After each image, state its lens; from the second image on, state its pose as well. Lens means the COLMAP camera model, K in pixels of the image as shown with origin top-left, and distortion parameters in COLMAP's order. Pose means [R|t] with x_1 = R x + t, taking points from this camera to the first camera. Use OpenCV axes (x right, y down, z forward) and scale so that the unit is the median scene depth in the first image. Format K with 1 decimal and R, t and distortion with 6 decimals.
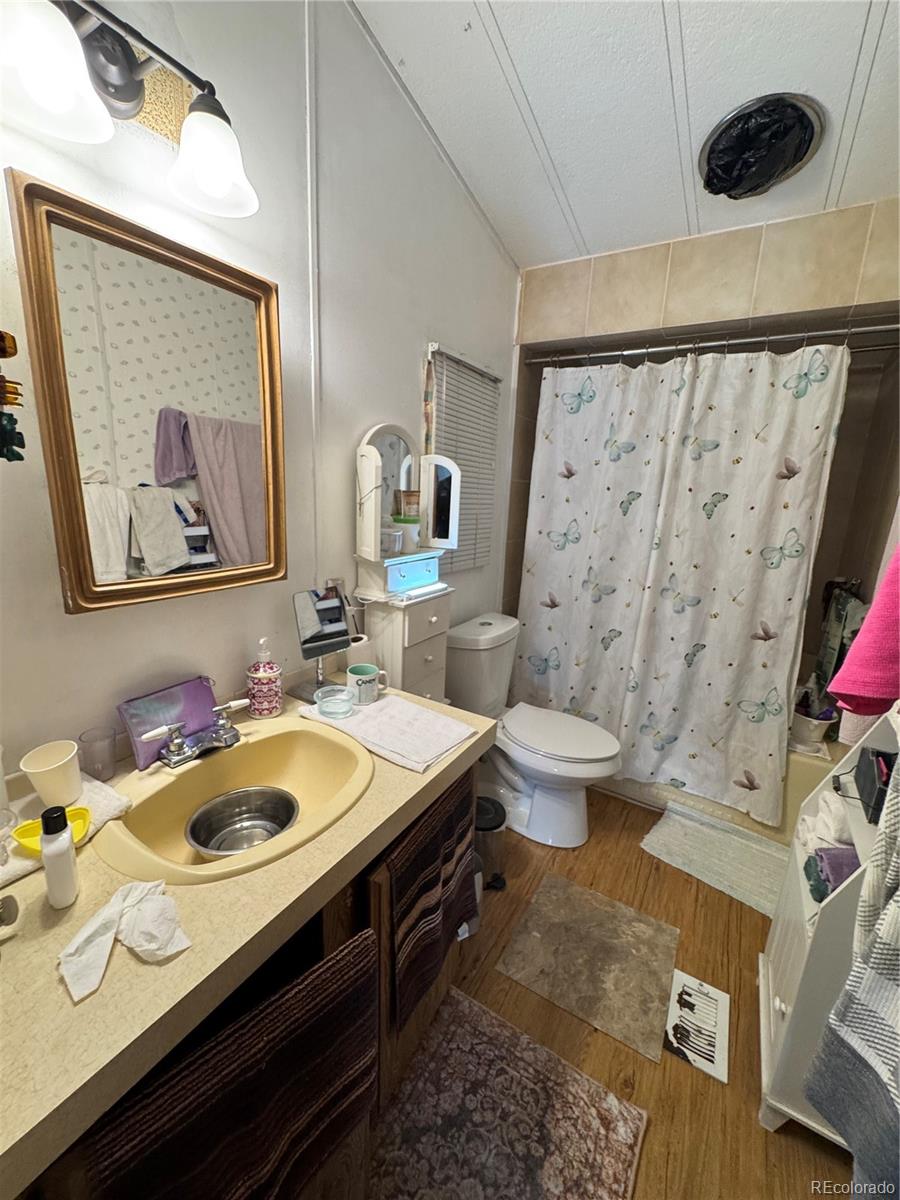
lens RADIAL K [[482.6, 0, 450.6], [0, 482.6, 598.8], [0, 0, 1]] dist [-0.007321, 0.000518]
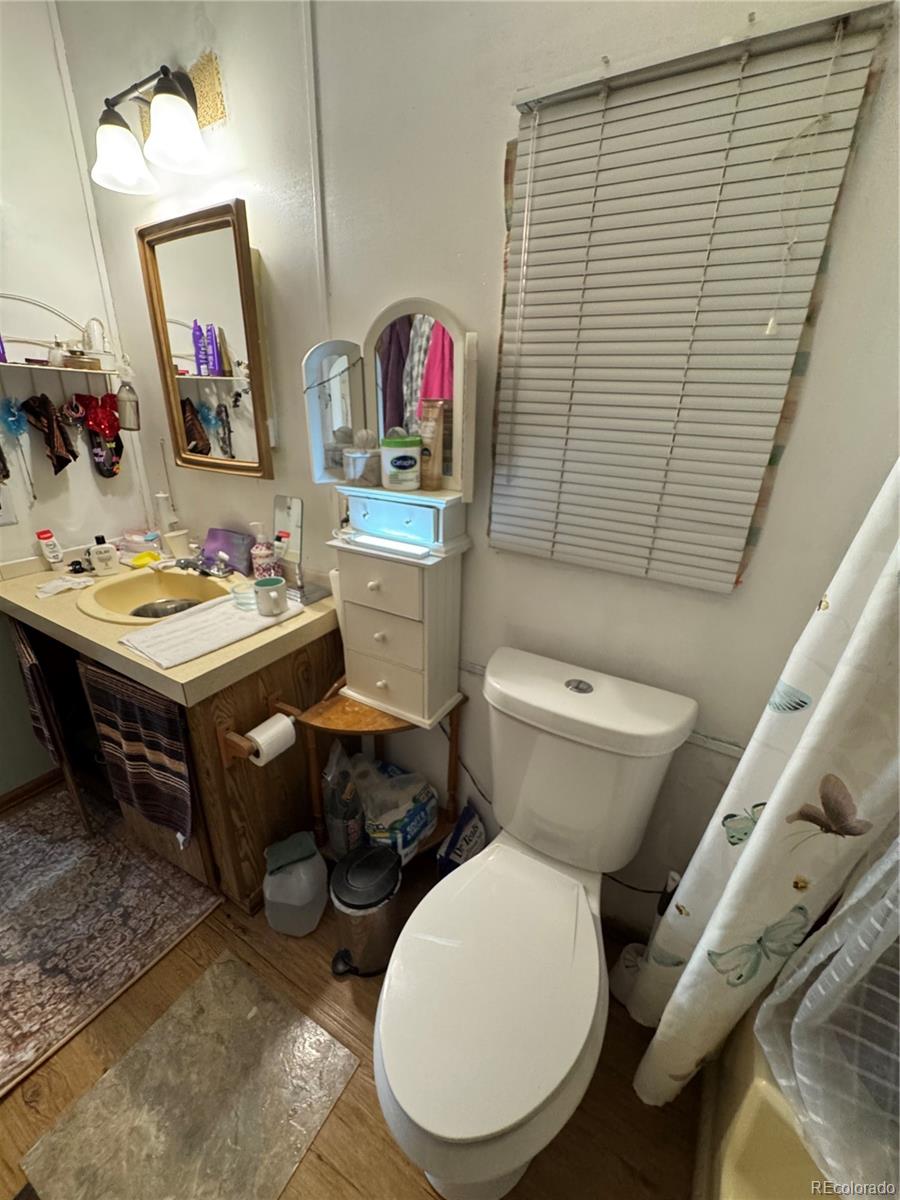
lens RADIAL K [[482.6, 0, 450.6], [0, 482.6, 598.8], [0, 0, 1]] dist [-0.007321, 0.000518]
pose [[0.016090, 0.335565, -0.941880, 0.902780], [-0.248770, 0.913723, 0.321284, -0.276481], [0.968429, 0.229142, 0.098180, 1.454474]]
